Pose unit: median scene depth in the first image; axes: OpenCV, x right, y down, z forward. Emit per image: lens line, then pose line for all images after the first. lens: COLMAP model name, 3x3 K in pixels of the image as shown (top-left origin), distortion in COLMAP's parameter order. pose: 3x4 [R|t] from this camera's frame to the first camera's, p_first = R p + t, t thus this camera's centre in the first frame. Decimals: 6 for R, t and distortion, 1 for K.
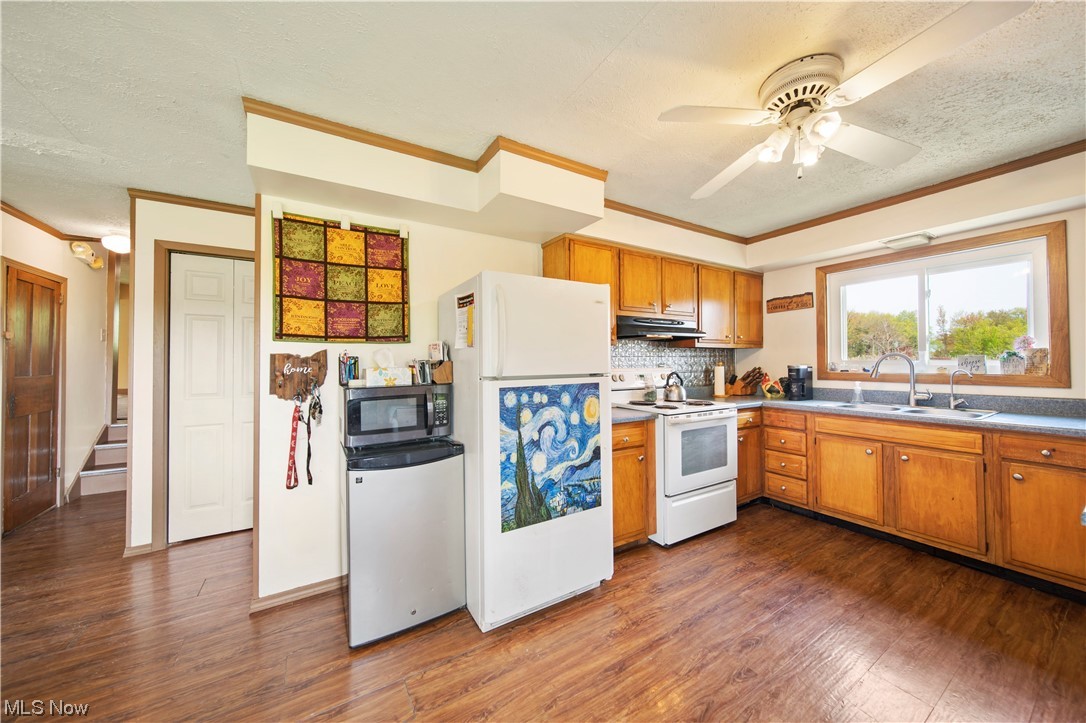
lens RADIAL K [[377.8, 0, 542.7], [0, 377.8, 359.5], [0, 0, 1]] dist [-0.001337, -0.000247]
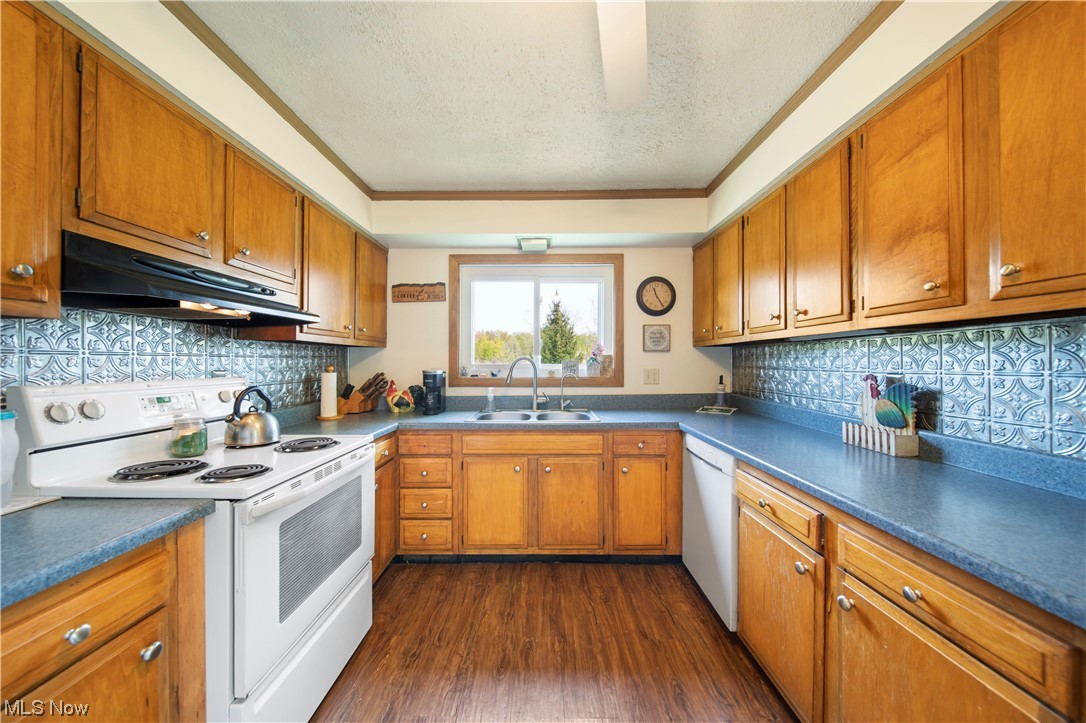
lens RADIAL K [[377.8, 0, 542.7], [0, 377.8, 359.5], [0, 0, 1]] dist [-0.001337, -0.000247]
pose [[0.517537, 0.011235, 0.855587, 0.126511], [-0.007355, 0.999935, -0.008681, -0.002058], [-0.855629, -0.001800, 0.517586, 0.440046]]
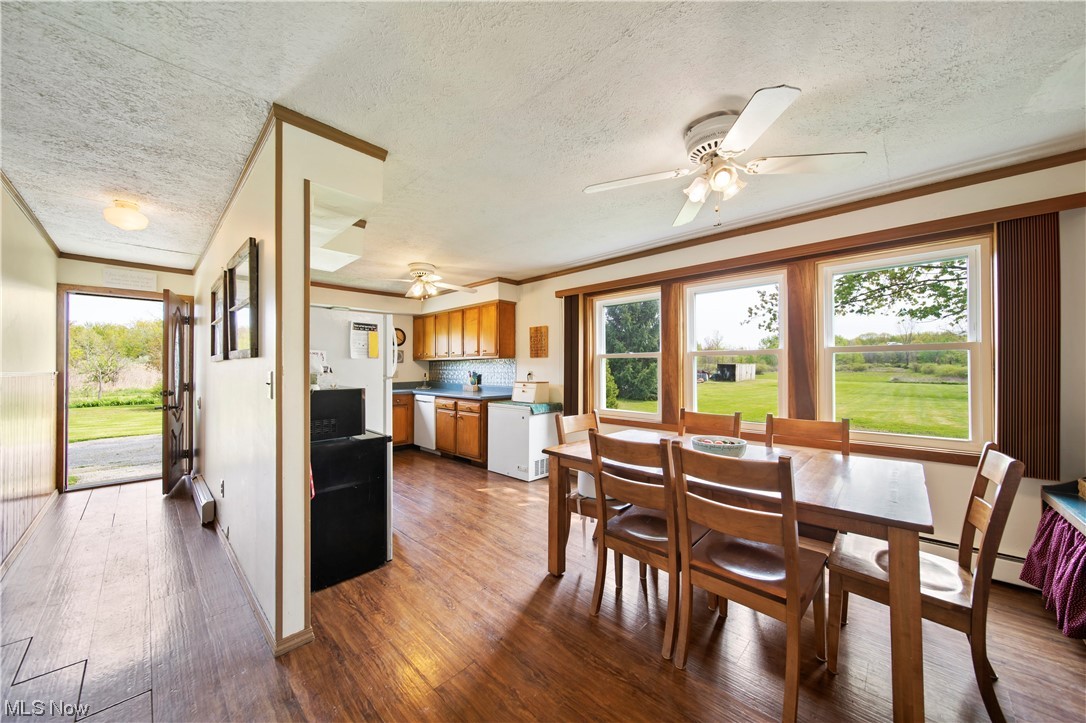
lens RADIAL K [[378.3, 0, 544.2], [0, 378.3, 371.4], [0, 0, 1]] dist [-0.000142, -0.000021]
pose [[-0.268376, -0.001055, 0.963314, -1.159934], [-0.006723, 0.999977, -0.000778, 0.012456], [-0.963291, -0.006686, -0.268377, 0.468982]]
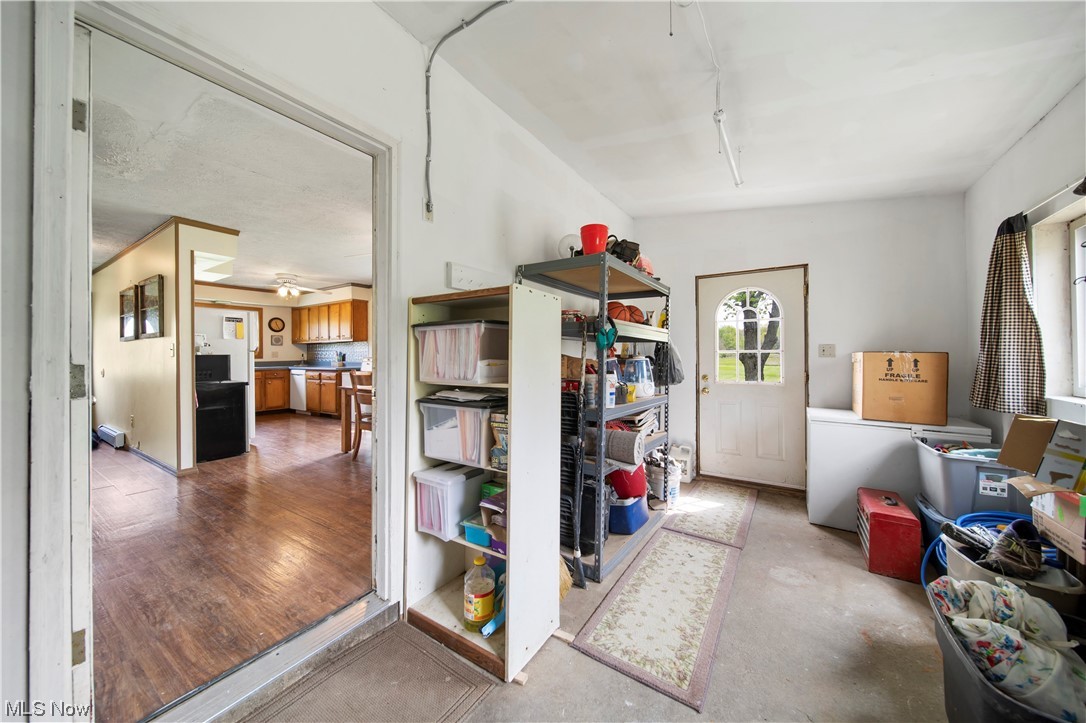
lens RADIAL K [[377.8, 0, 542.7], [0, 377.8, 359.5], [0, 0, 1]] dist [-0.001337, -0.000247]
pose [[-0.441677, -0.000169, 0.897174, -2.090226], [-0.000110, 1.000000, 0.000134, 0.066995], [-0.897174, -0.000040, -0.441677, 0.190456]]
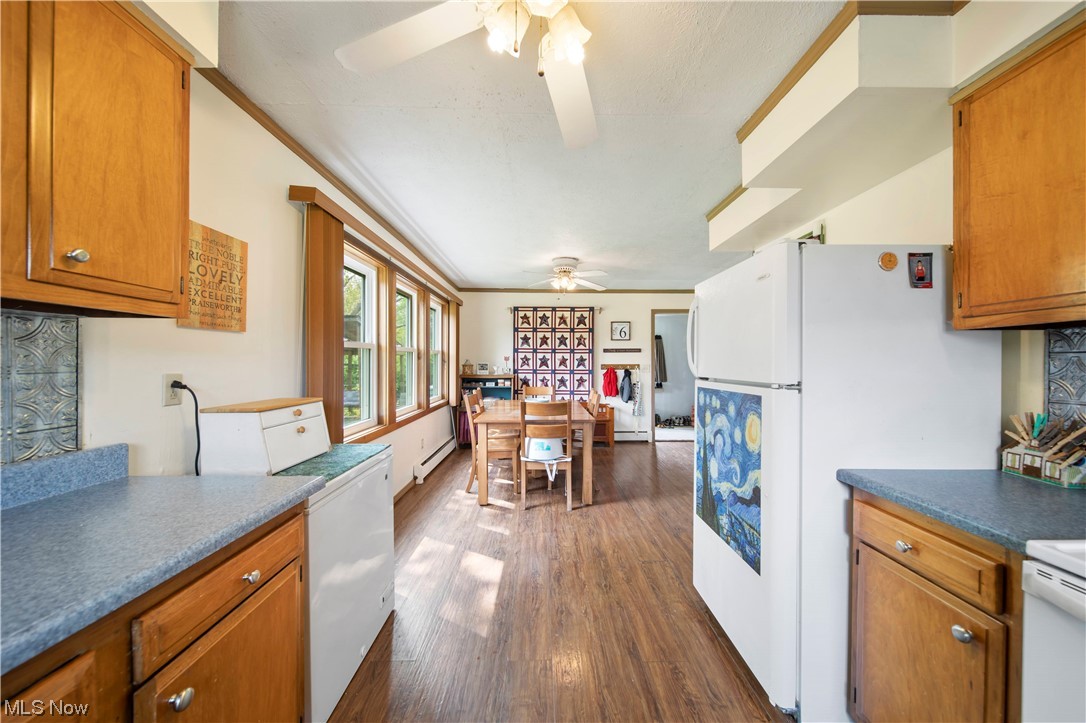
lens RADIAL K [[377.8, 0, 542.7], [0, 377.8, 359.5], [0, 0, 1]] dist [-0.001337, -0.000247]
pose [[-0.518749, -0.000562, -0.854926, 0.661798], [0.003191, 0.999992, -0.002593, -0.003667], [0.854921, -0.004073, -0.518743, 0.711414]]
